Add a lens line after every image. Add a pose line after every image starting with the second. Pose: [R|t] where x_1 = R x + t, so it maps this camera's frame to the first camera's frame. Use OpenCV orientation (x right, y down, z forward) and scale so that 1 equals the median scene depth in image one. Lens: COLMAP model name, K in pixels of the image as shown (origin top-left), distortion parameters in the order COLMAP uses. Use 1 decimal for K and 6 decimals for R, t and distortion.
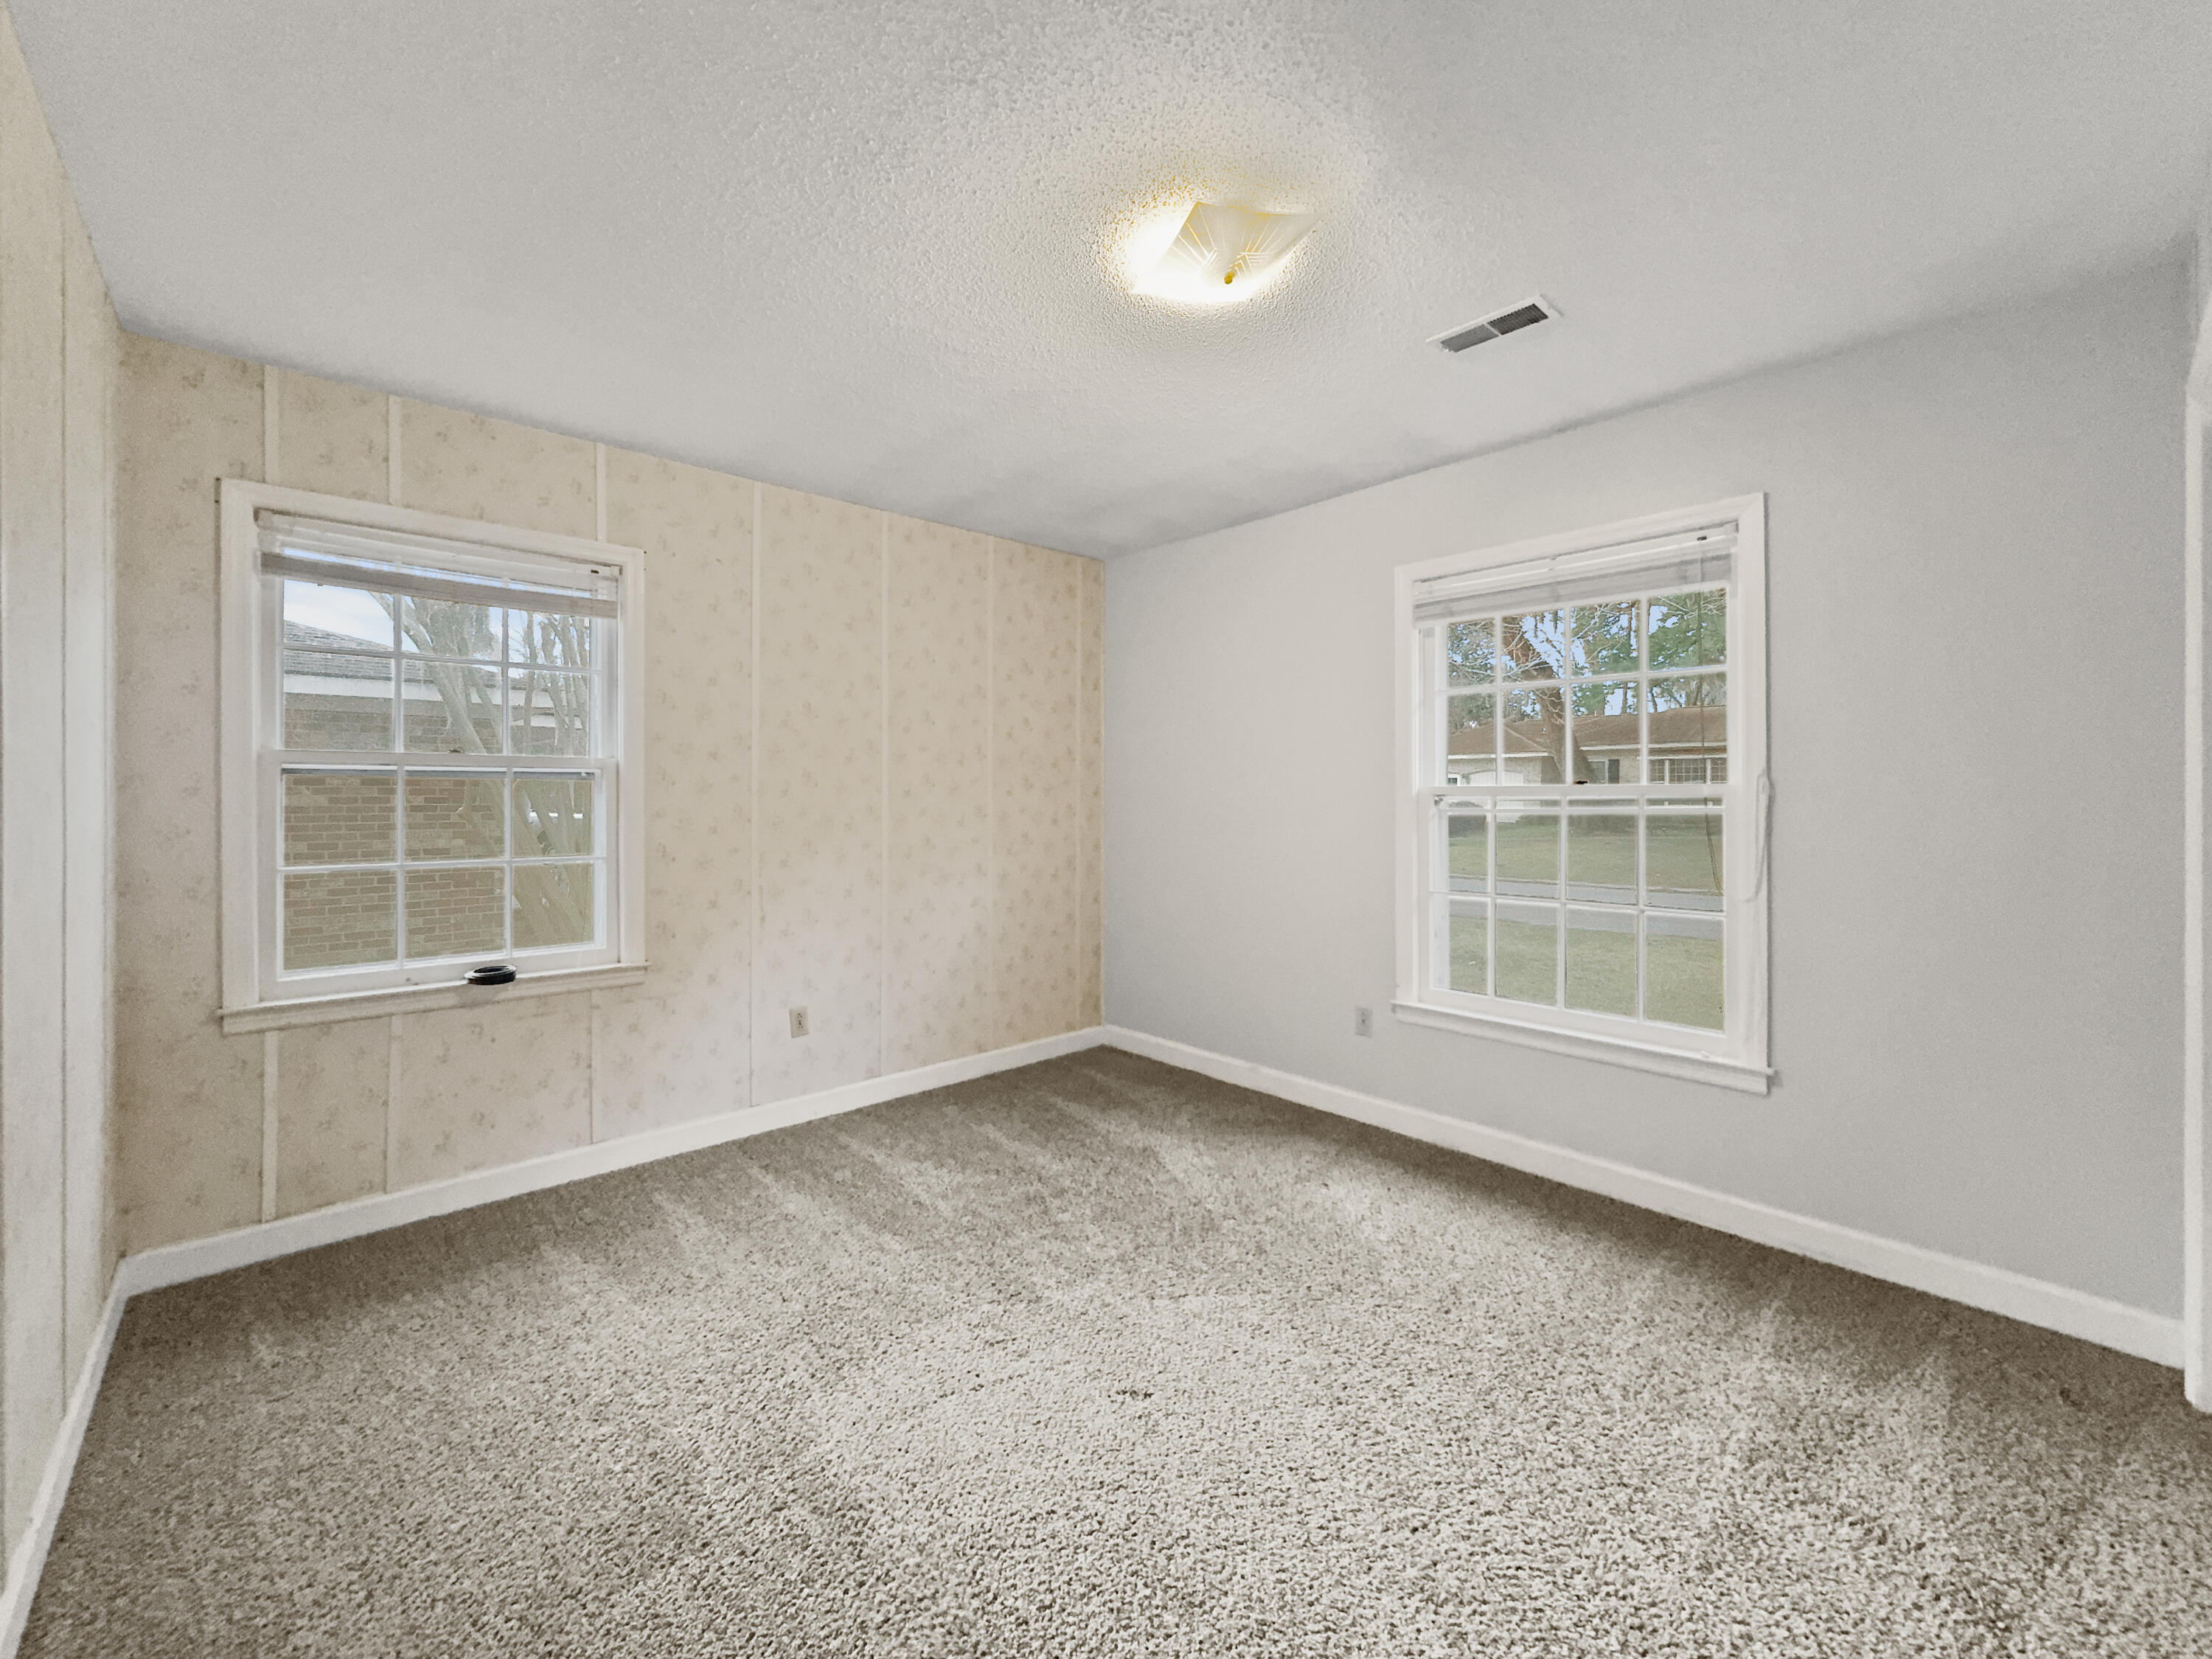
lens RADIAL K [[896.0, 0, 1102.6], [0, 896.0, 797.6], [0, 0, 1]] dist [-0.001593, -0.000171]
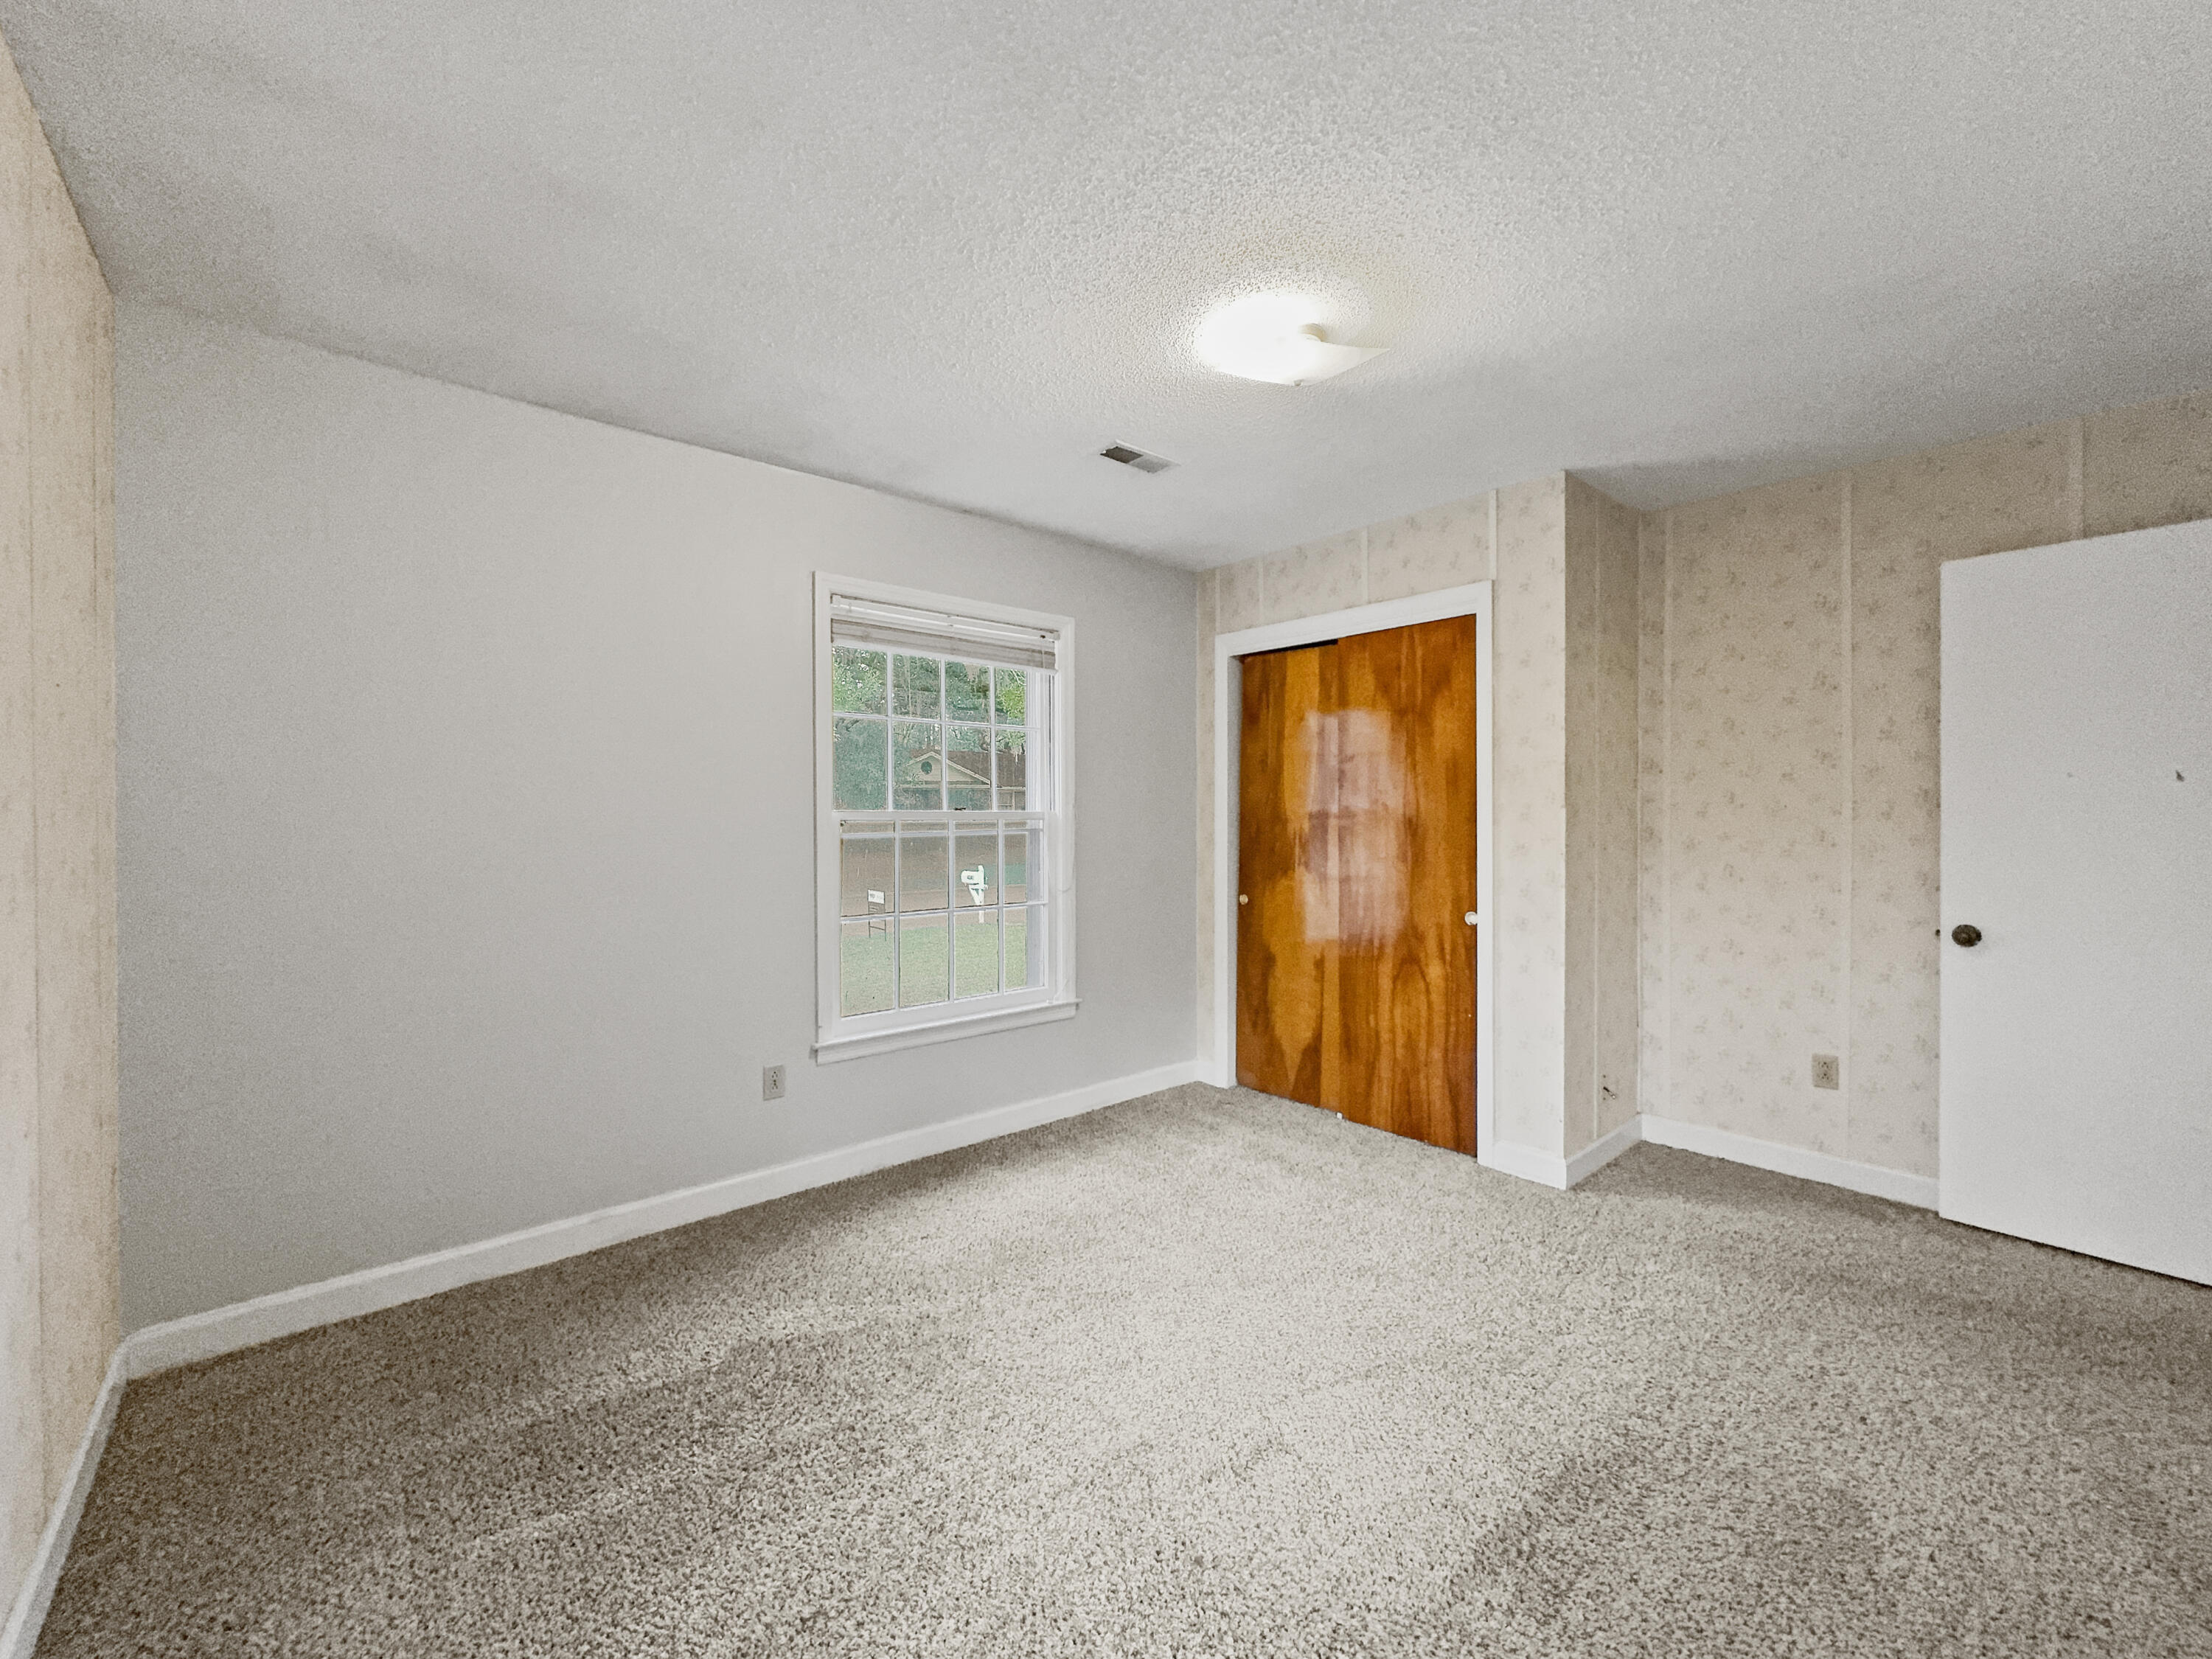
lens RADIAL K [[884.0, 0, 1095.1], [0, 884.0, 839.3], [0, 0, 1]] dist [-0.001031, 0.000195]
pose [[0.037423, -0.013272, 0.999211, -0.651762], [0.012677, 0.999838, 0.012806, 0.010466], [-0.999219, 0.012188, 0.037585, 0.782449]]
